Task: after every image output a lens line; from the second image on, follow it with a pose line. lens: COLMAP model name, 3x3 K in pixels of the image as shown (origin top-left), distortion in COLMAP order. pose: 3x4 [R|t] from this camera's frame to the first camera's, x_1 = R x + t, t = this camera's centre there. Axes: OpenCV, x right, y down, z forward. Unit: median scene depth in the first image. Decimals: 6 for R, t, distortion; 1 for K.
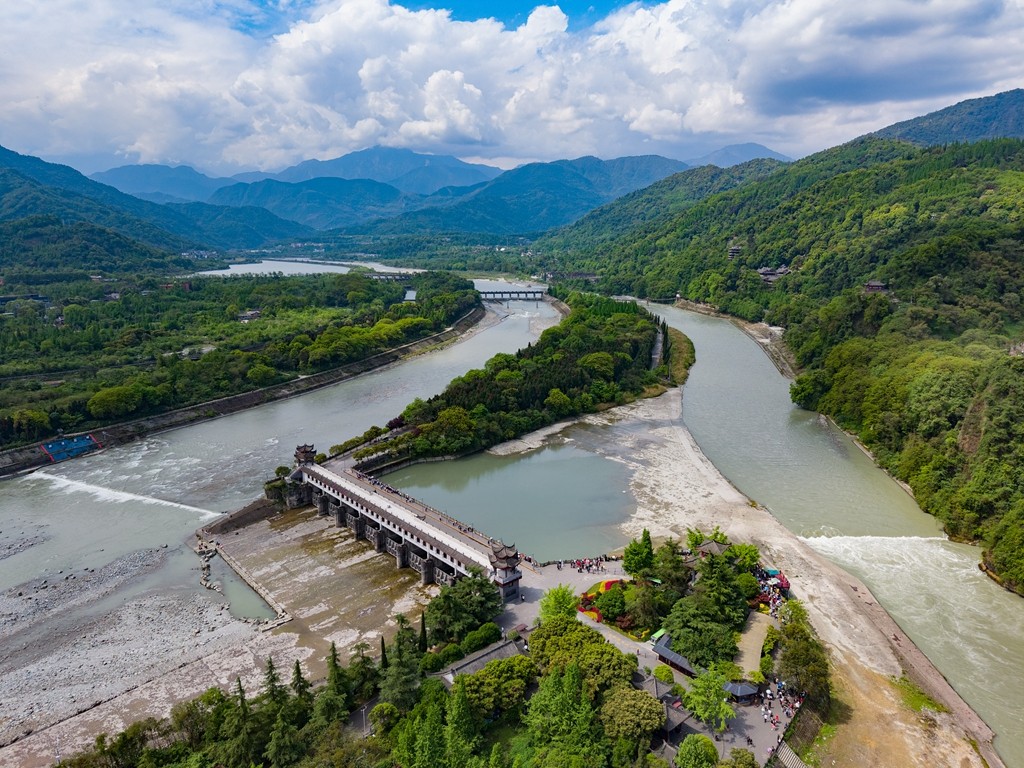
lens RADIAL K [[676.2, 0, 510.5], [0, 676.2, 383.2], [0, 0, 1]] dist [0.025669, -0.023270]
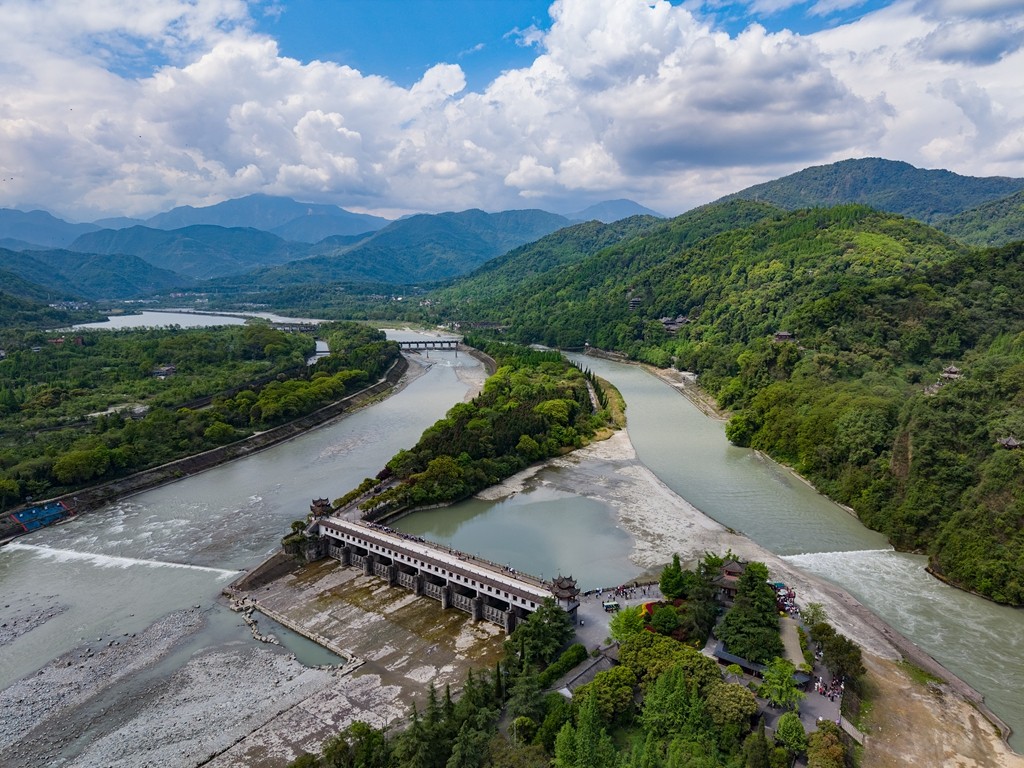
lens RADIAL K [[676.2, 0, 509.7], [0, 676.2, 385.7], [0, 0, 1]] dist [0.025669, -0.023270]
pose [[0.986434, -0.023956, 0.162400, -0.139909], [0.034621, 0.997403, -0.063161, -0.004256], [-0.160465, 0.067927, 0.984701, -0.057616]]
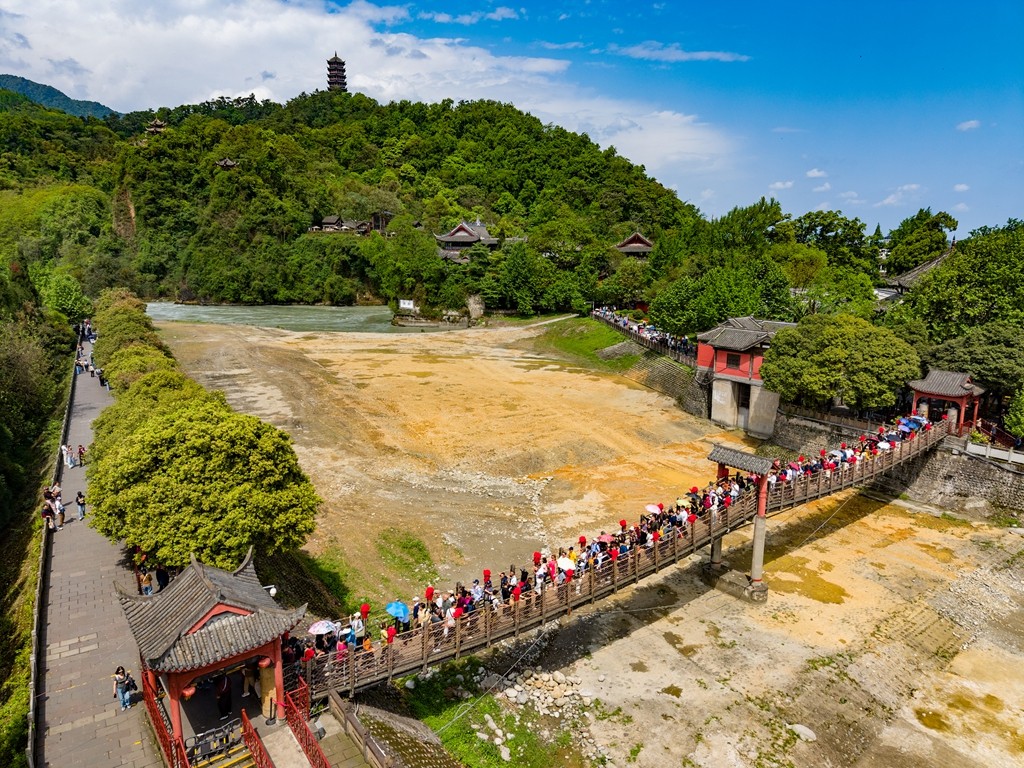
lens RADIAL K [[676.2, 0, 513.2], [0, 676.2, 388.5], [0, 0, 1]] dist [0.025669, -0.023270]
pose [[0.323039, -0.194164, 0.926254, -0.124463], [0.188744, 0.972284, 0.137986, 0.215373], [-0.927373, 0.130250, 0.350733, 0.060512]]
